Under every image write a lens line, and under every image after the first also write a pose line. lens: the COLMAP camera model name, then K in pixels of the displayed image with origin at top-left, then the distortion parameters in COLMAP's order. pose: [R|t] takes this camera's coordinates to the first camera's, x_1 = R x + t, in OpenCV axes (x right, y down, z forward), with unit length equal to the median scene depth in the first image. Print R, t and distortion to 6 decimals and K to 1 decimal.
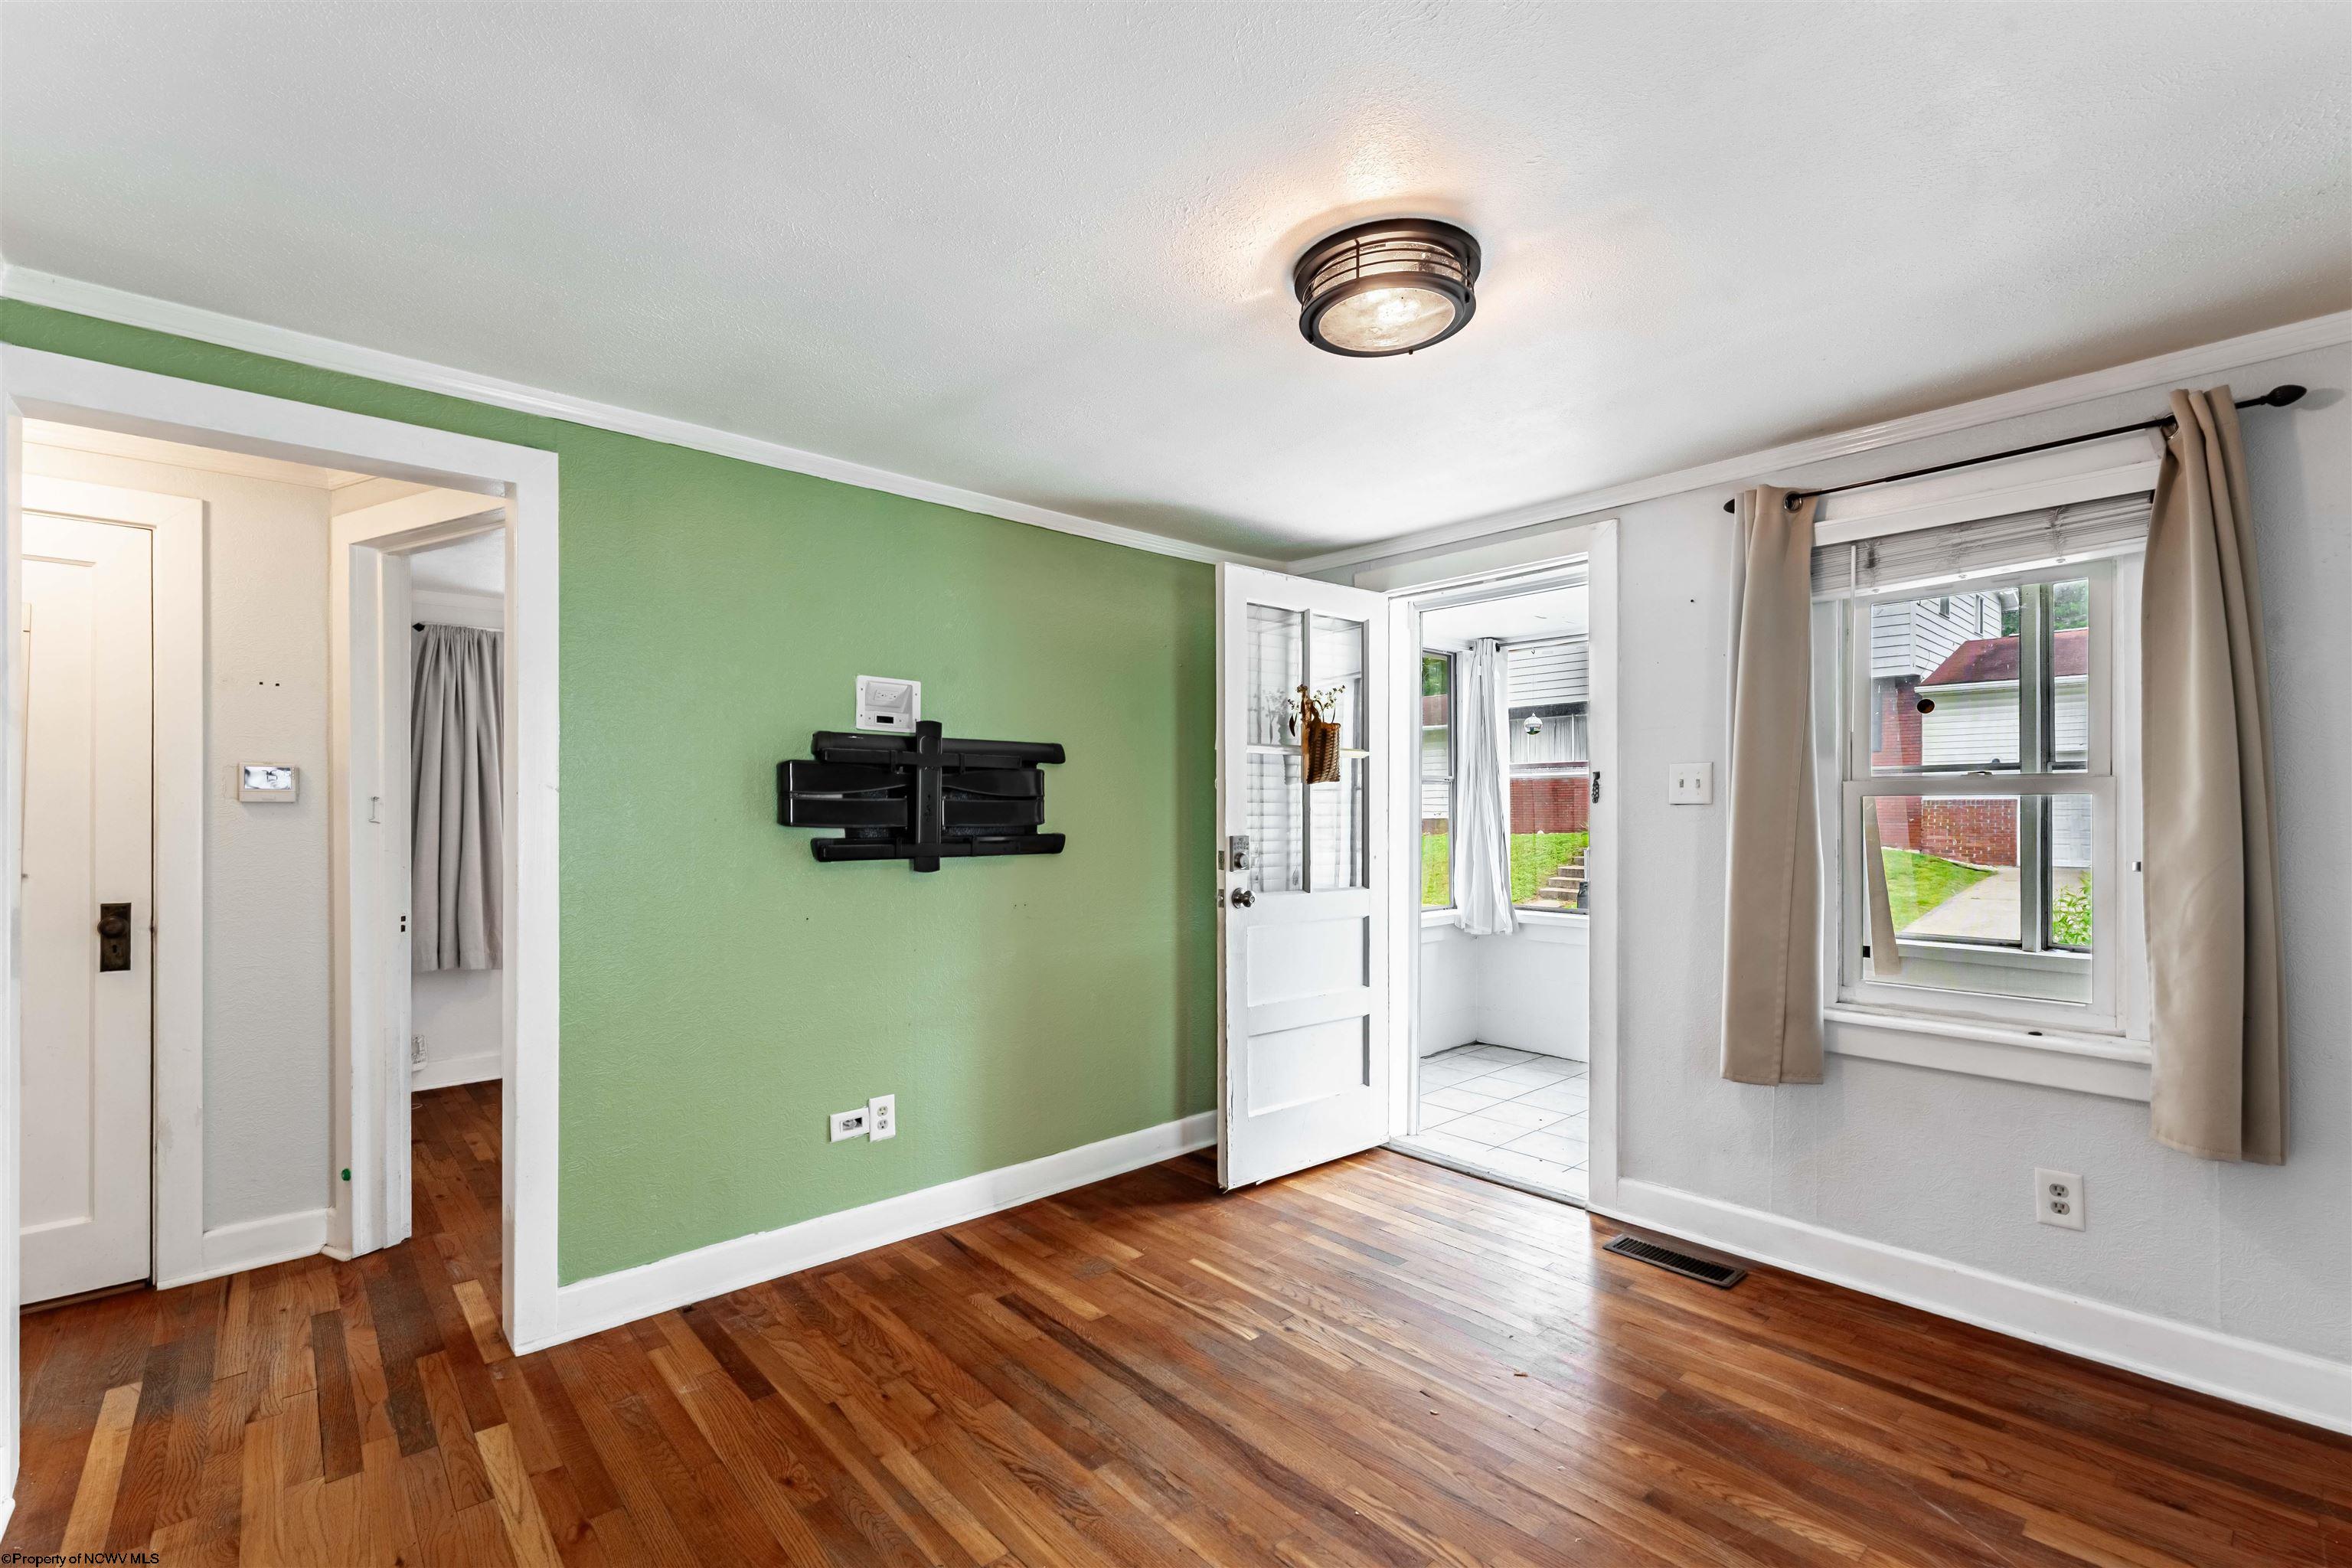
lens RADIAL K [[1020.0, 0, 1178.1], [0, 1020.0, 804.5], [0, 0, 1]] dist [-0.000709, -0.000343]
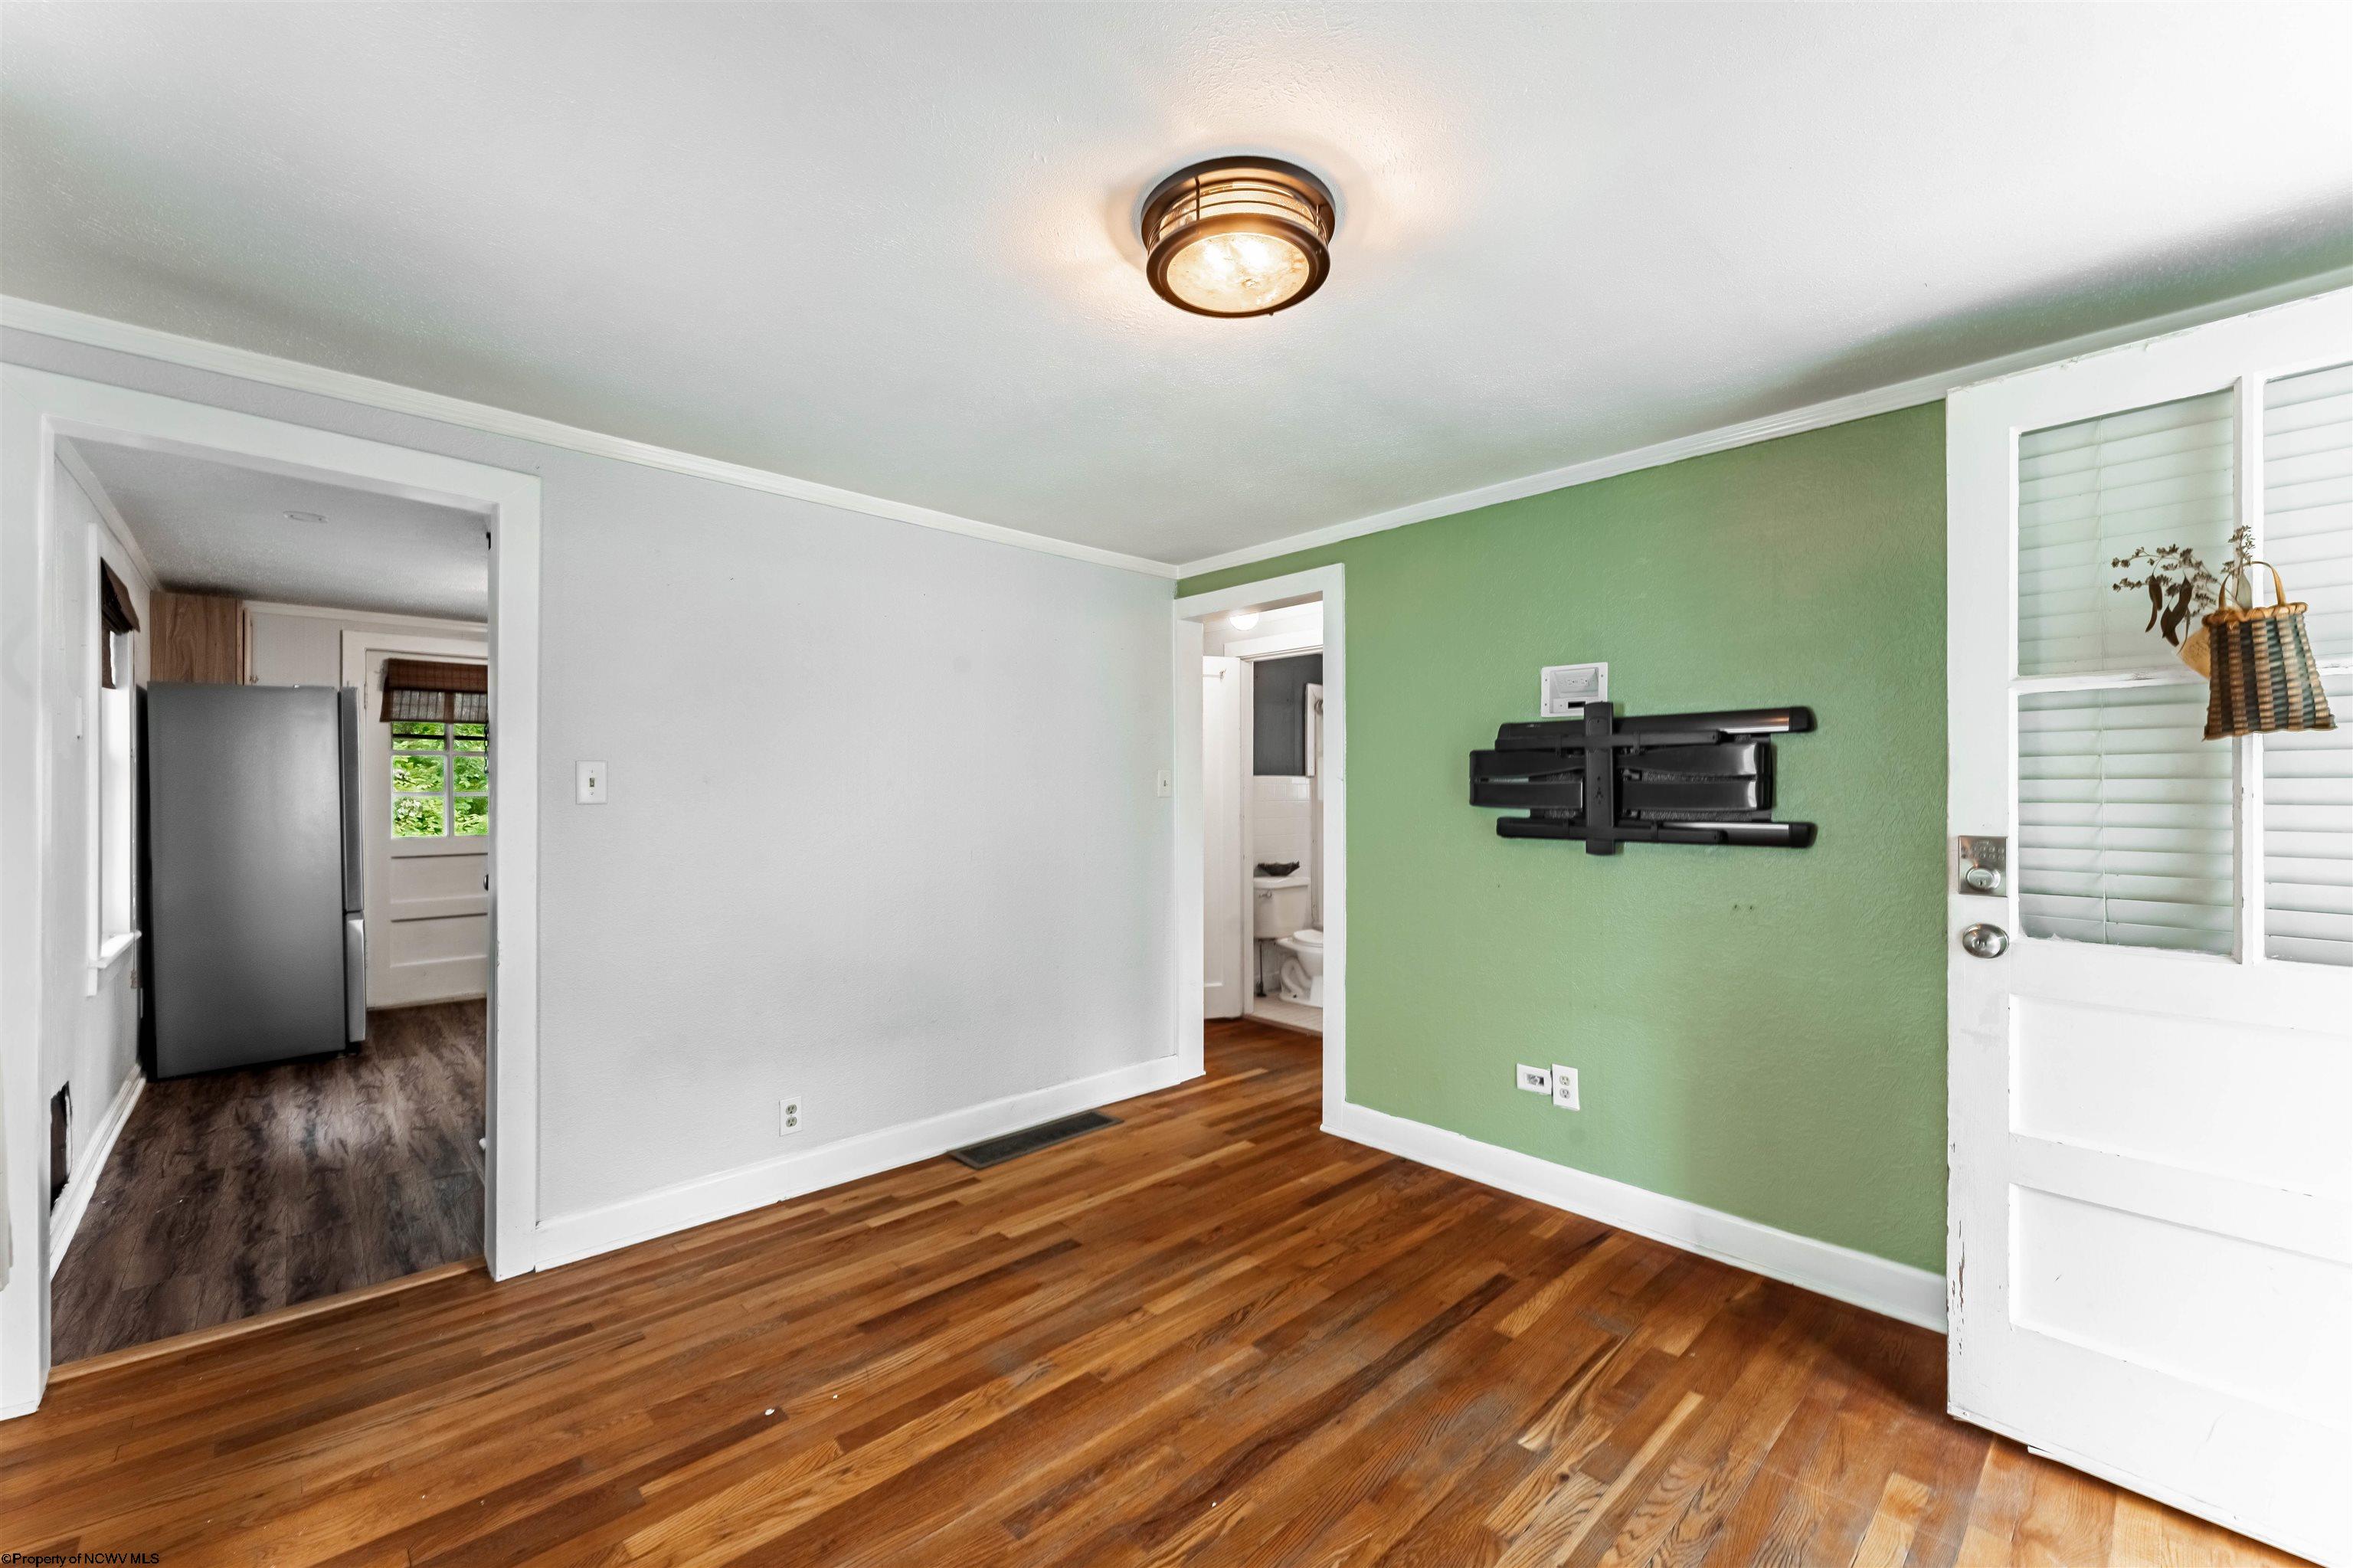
lens RADIAL K [[952.6, 0, 1177.9], [0, 952.6, 784.4], [0, 0, 1]] dist [-0.002202, -0.000816]
pose [[0.023024, -0.007951, -0.999703, 0.692056], [0.005898, 0.999952, -0.007817, 0.002449], [0.999718, -0.005717, 0.023070, 0.594964]]
